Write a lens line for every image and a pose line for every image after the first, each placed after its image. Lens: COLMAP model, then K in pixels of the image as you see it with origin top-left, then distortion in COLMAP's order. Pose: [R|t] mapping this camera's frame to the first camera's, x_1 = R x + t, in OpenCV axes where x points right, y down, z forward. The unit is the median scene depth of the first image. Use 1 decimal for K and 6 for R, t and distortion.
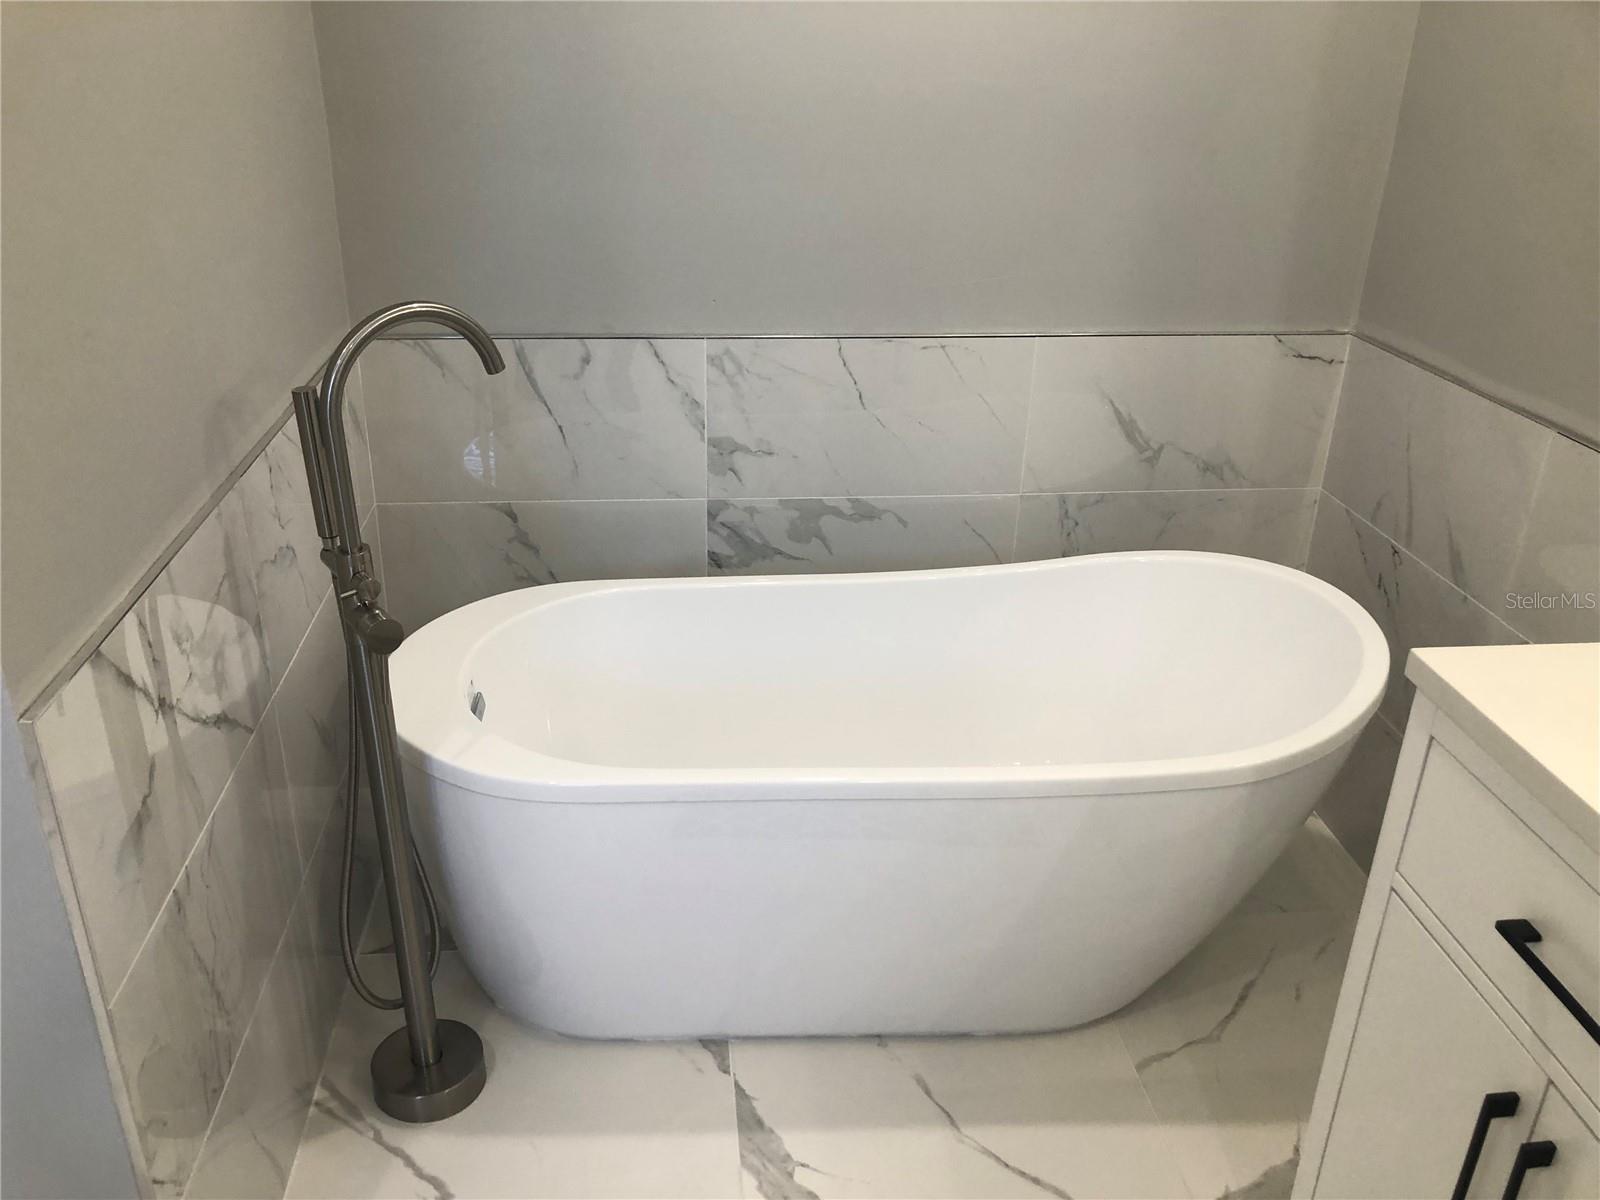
lens RADIAL K [[1322.9, 0, 787.4], [0, 1322.9, 611.9], [0, 0, 1]] dist [0.014873, -0.008117]
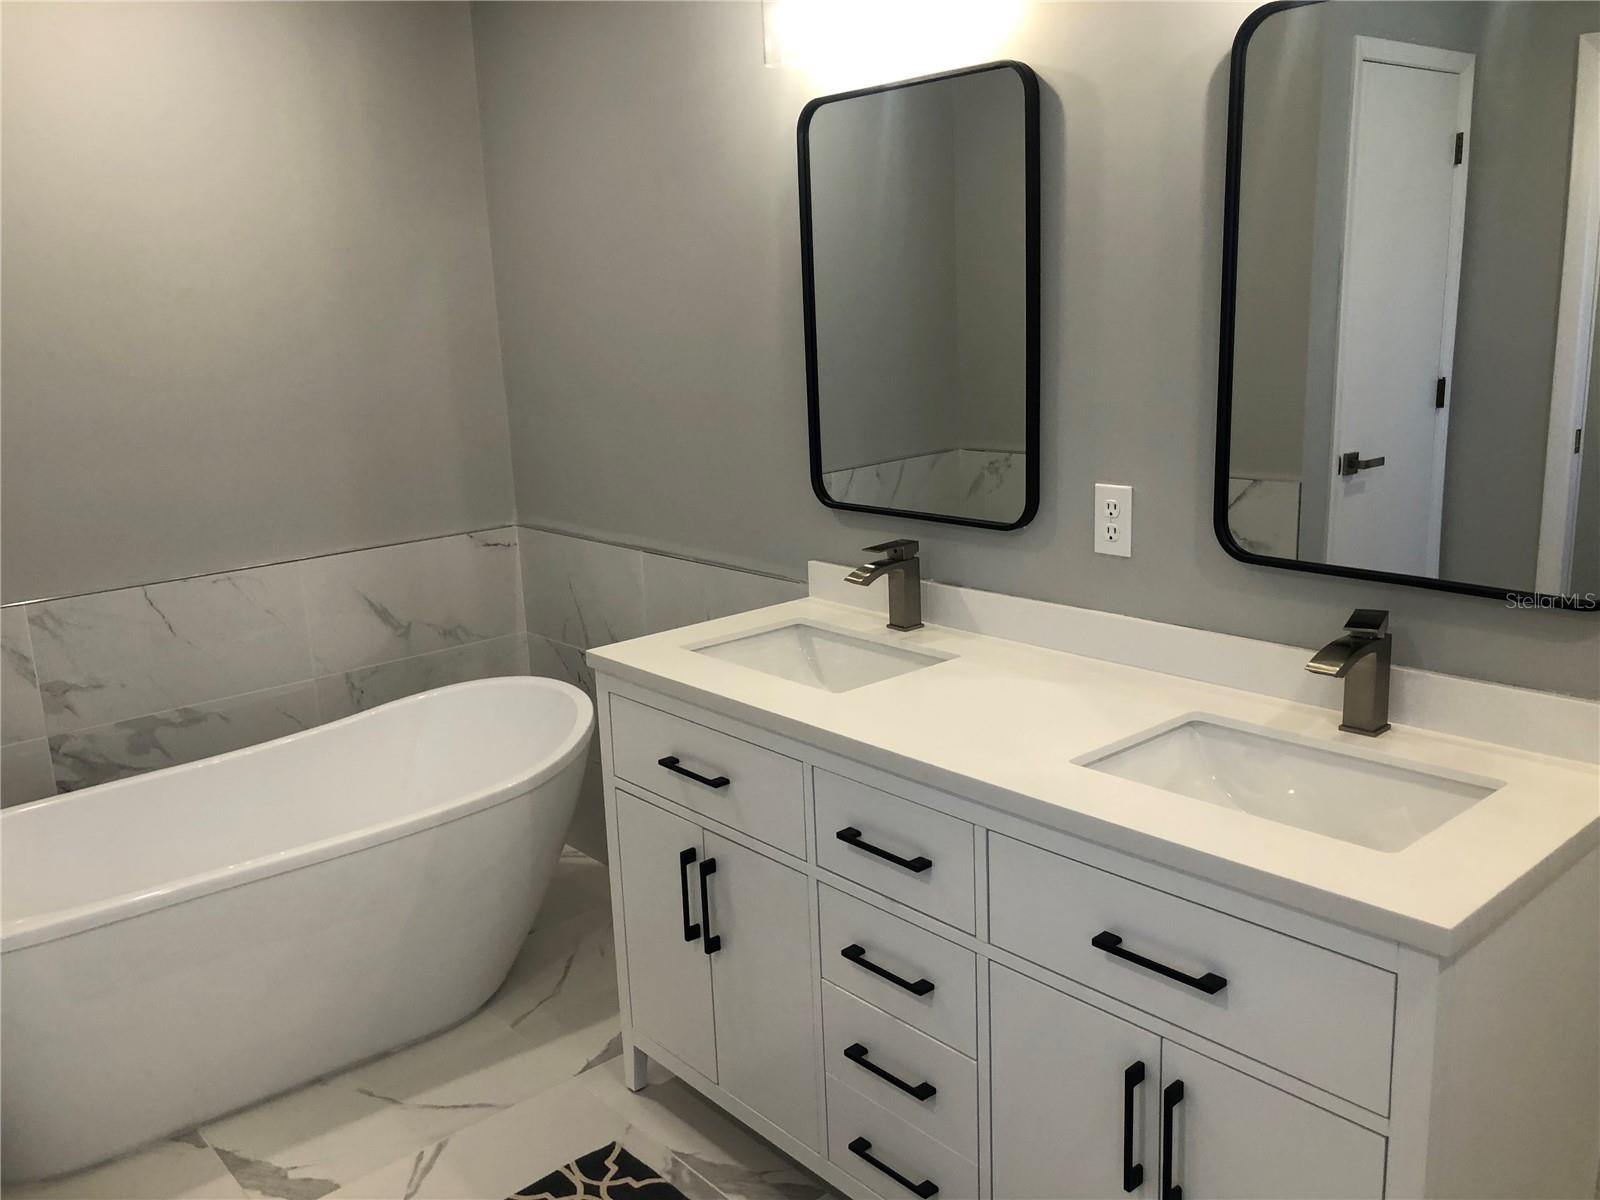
lens RADIAL K [[1322.9, 0, 793.2], [0, 1322.9, 599.5], [0, 0, 1]] dist [0.014873, -0.008117]
pose [[0.813292, -0.179902, 0.553346, -0.158034], [0.291710, 0.948919, -0.120238, 0.139606], [-0.503450, 0.259205, 0.824227, -0.356265]]
